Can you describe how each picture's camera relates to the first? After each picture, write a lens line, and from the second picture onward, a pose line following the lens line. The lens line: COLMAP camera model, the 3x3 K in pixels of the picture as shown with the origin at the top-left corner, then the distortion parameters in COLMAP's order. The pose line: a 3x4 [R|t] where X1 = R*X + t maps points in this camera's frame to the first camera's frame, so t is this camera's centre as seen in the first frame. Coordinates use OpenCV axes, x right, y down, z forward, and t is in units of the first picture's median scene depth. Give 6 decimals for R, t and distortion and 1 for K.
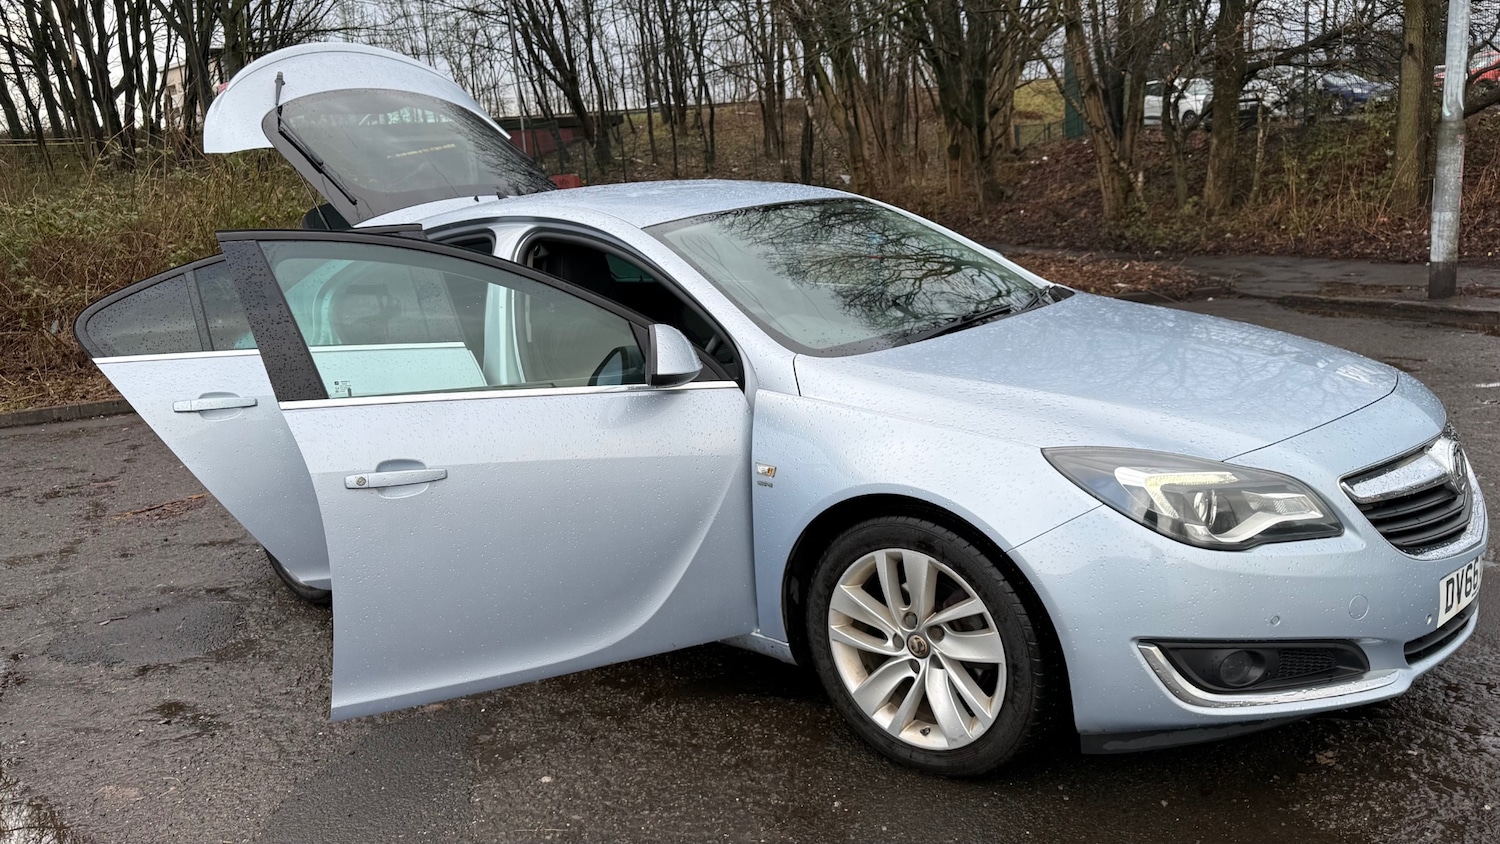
lens RADIAL K [[1184.4, 0, 740.9], [0, 1184.4, 430.1], [0, 0, 1]] dist [0.112955, -0.184581]
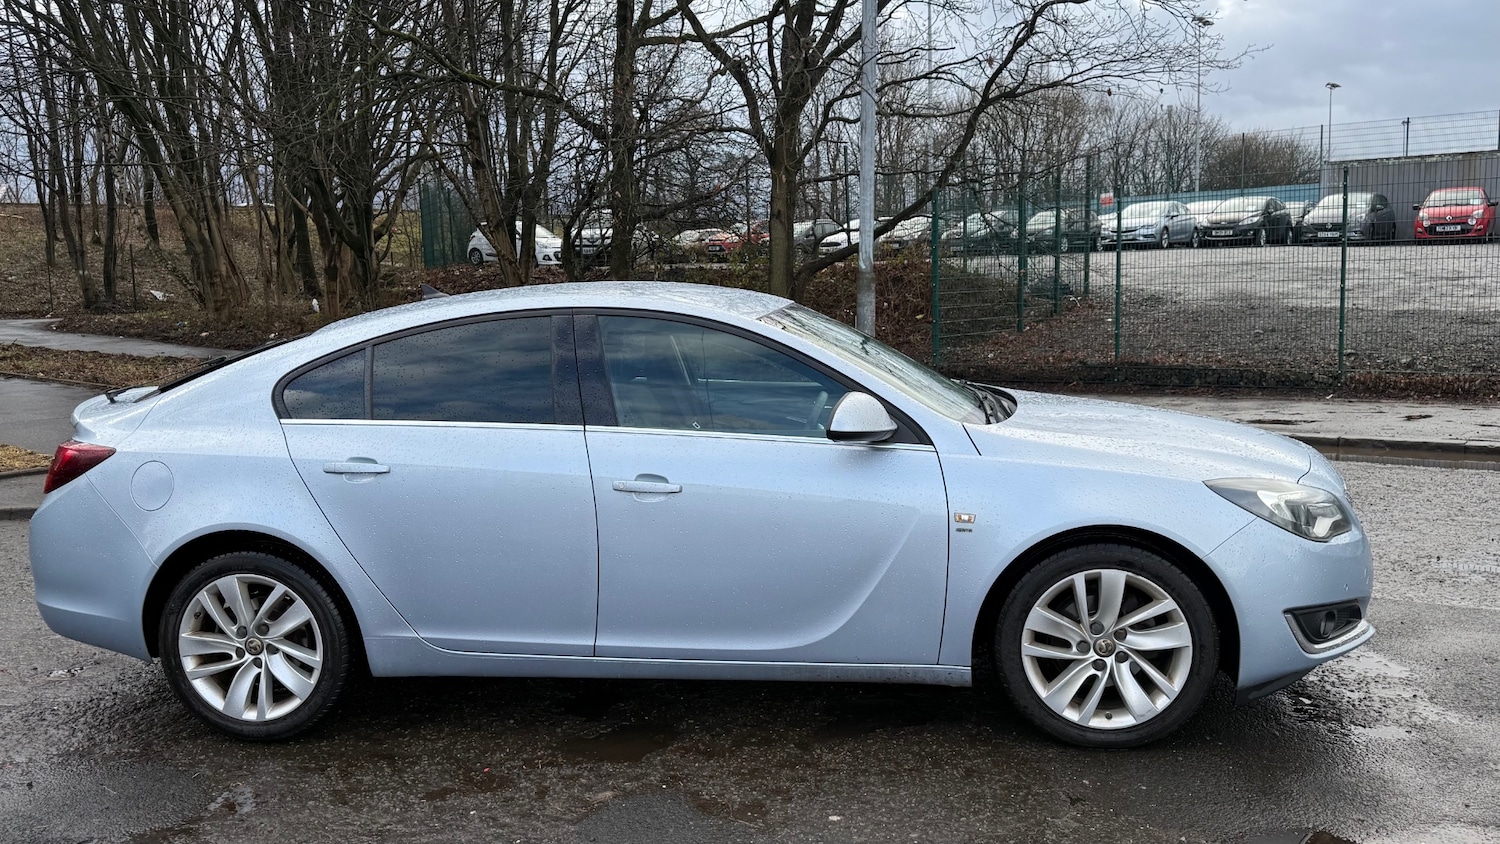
lens RADIAL K [[1184.4, 0, 740.9], [0, 1184.4, 430.1], [0, 0, 1]] dist [0.112955, -0.184581]
pose [[0.840980, -0.016440, 0.540817, -0.700804], [0.073629, 0.993717, -0.084287, 0.025043], [-0.536033, 0.110704, 0.836907, 0.094310]]
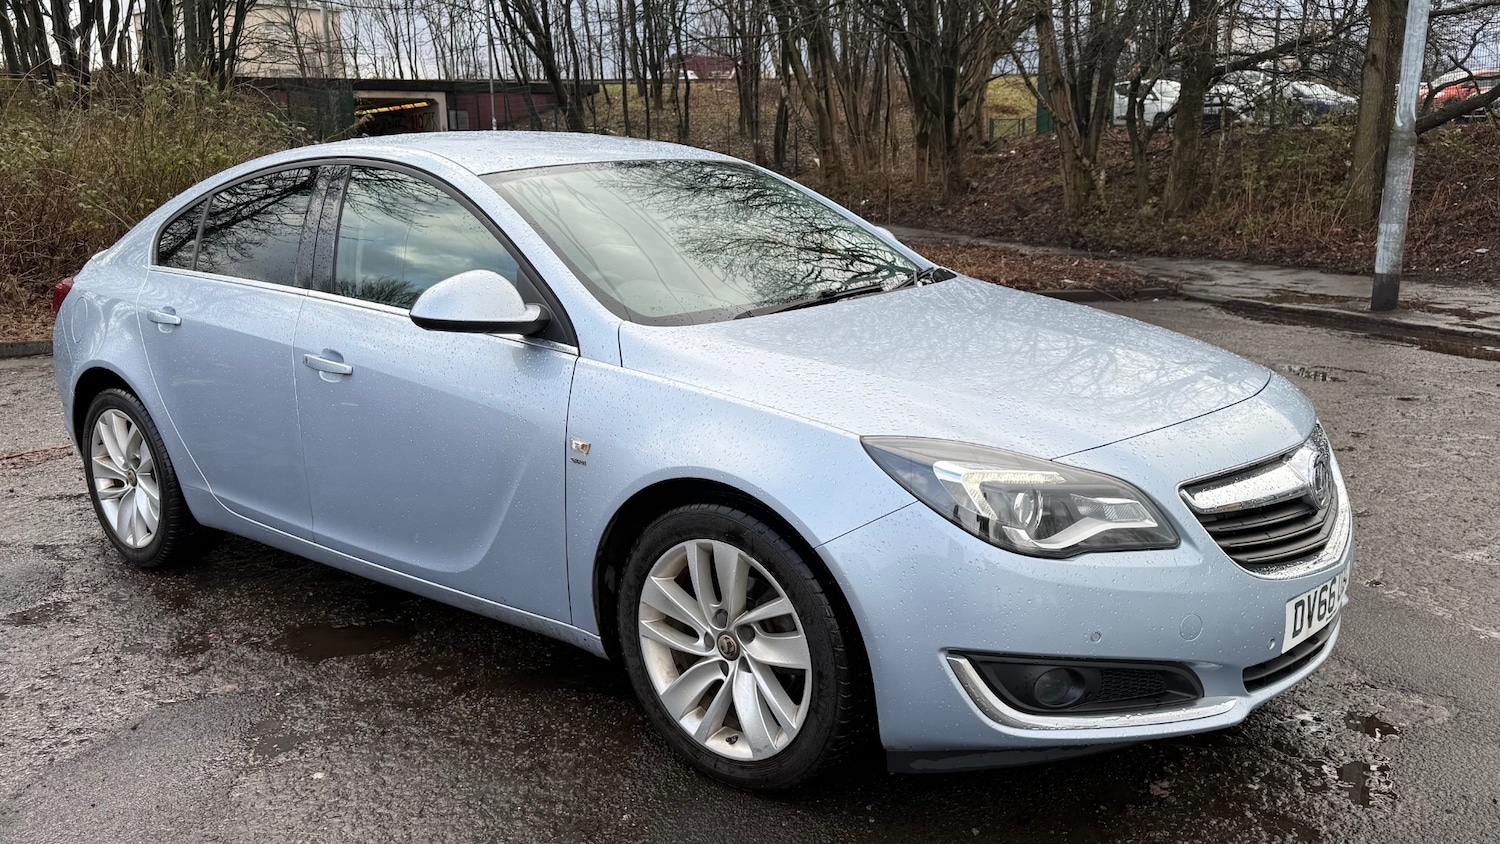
lens RADIAL K [[1184.8, 0, 744.1], [0, 1184.8, 421.3], [0, 0, 1]] dist [0.142164, -0.246442]
pose [[0.998230, 0.050344, 0.031661, 0.100567], [-0.050627, 0.998684, 0.008183, 0.000537], [-0.031208, -0.009772, 0.999465, 0.071666]]
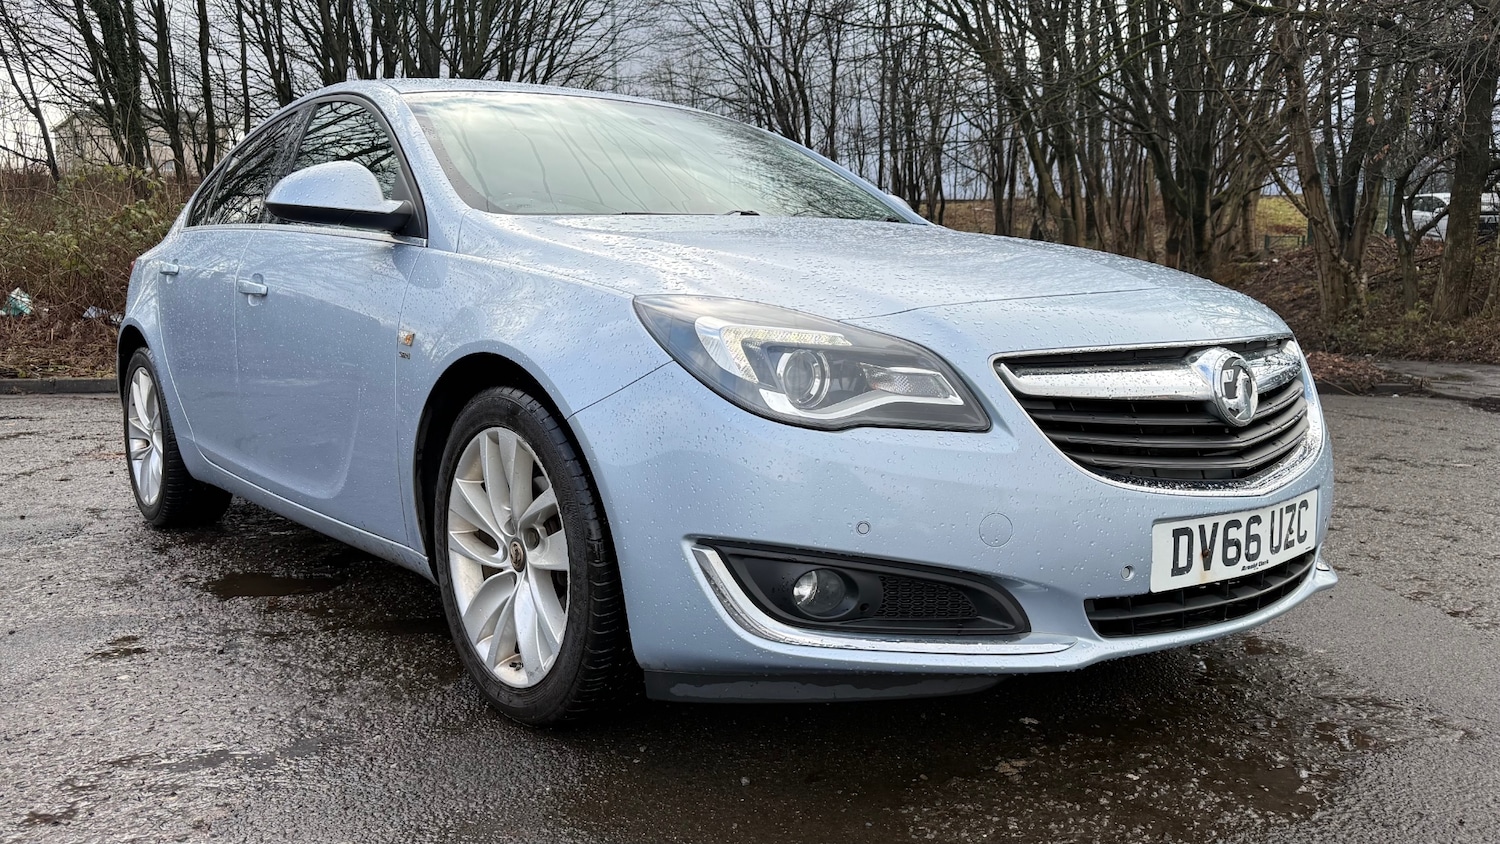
lens RADIAL K [[1209.2, 0, 750.0], [0, 1209.2, 422.0], [0, 0, 1]] dist [0.009040, -0.002106]
pose [[0.979025, 0.093456, -0.181042, 0.357809], [-0.108391, 0.991319, -0.074421, 0.110948], [0.172515, 0.092484, 0.980656, 0.184093]]
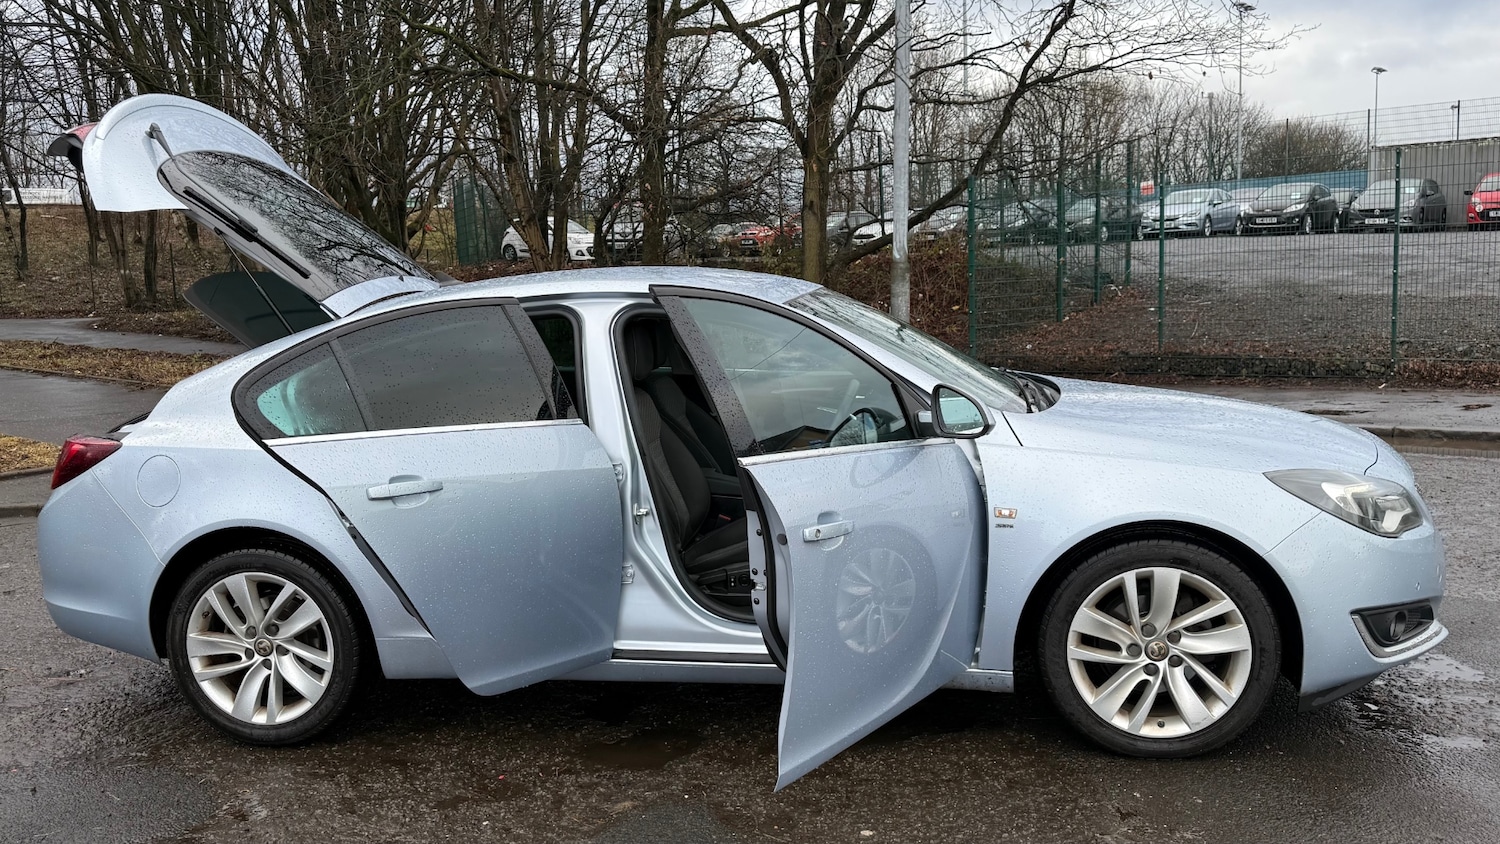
lens RADIAL K [[1184.4, 0, 740.9], [0, 1184.4, 430.1], [0, 0, 1]] dist [0.112955, -0.184581]
pose [[0.856377, -0.022020, 0.515881, -0.662256], [0.075305, 0.993734, -0.082592, 0.025342], [-0.510830, 0.109578, 0.852670, 0.139646]]
